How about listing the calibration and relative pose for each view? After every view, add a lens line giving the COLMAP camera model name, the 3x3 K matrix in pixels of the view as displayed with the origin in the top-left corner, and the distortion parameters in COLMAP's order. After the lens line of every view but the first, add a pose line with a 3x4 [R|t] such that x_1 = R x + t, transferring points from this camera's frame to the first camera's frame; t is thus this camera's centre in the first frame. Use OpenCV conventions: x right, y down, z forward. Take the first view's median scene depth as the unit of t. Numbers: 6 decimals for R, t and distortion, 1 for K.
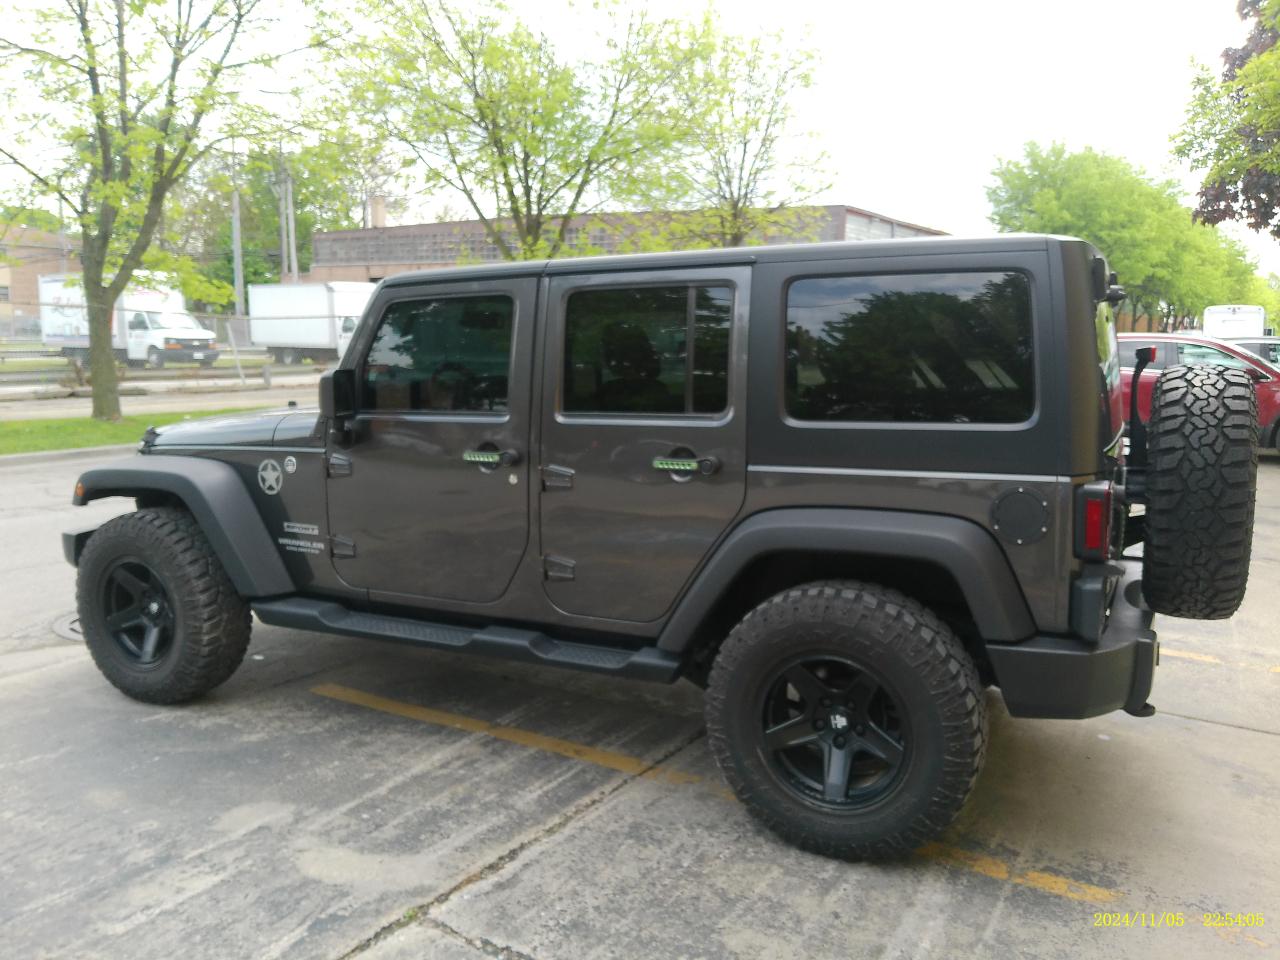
lens RADIAL K [[1051.9, 0, 643.4], [0, 1051.9, 490.3], [0, 0, 1]] dist [0.050424, -0.120051]
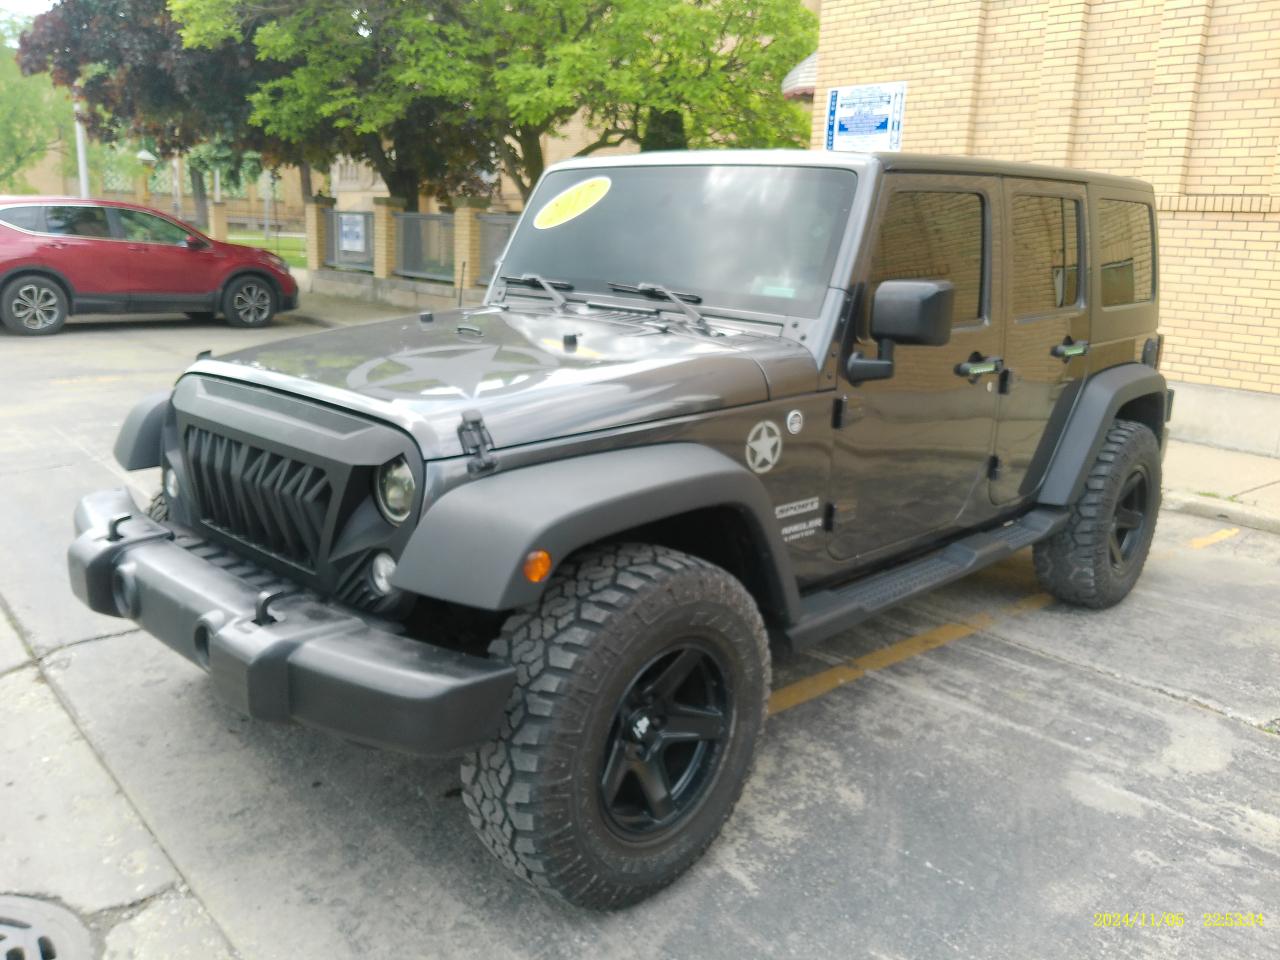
lens RADIAL K [[1051.9, 0, 652.9], [0, 1051.9, 478.9], [0, 0, 1]] dist [0.050424, -0.120051]
pose [[0.278319, -0.214560, 0.936217, -1.178433], [0.096820, 0.976032, 0.194902, -0.152304], [-0.955596, 0.036400, 0.292422, 1.028752]]
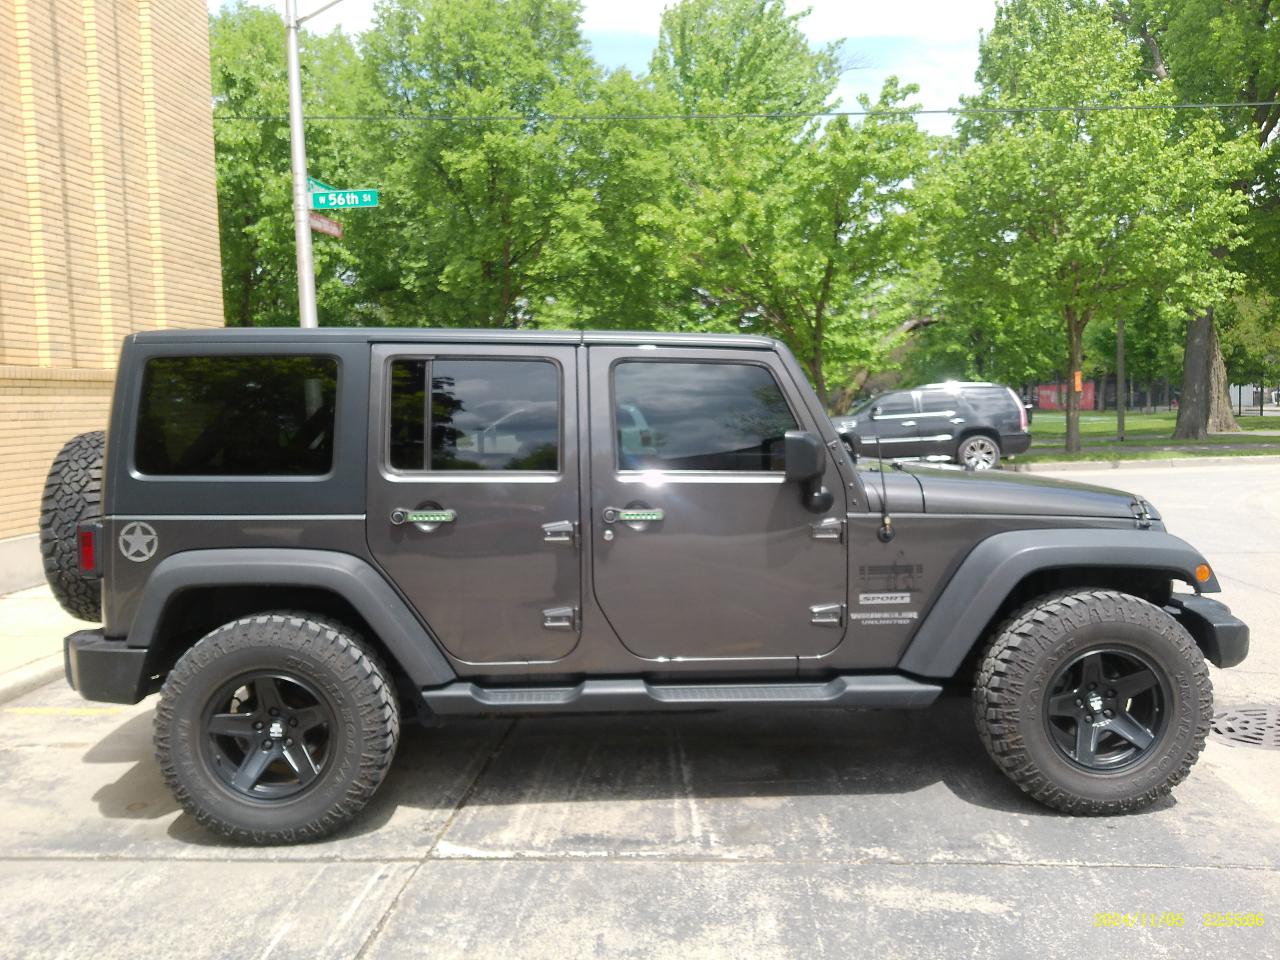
lens RADIAL K [[1051.9, 0, 645.5], [0, 1051.9, 482.5], [0, 0, 1]] dist [0.050424, -0.120051]
pose [[-0.878997, 0.049056, -0.474297, 0.543007], [-0.051132, 0.979261, 0.196046, -0.331939], [0.474078, 0.196576, -0.858259, 2.337910]]
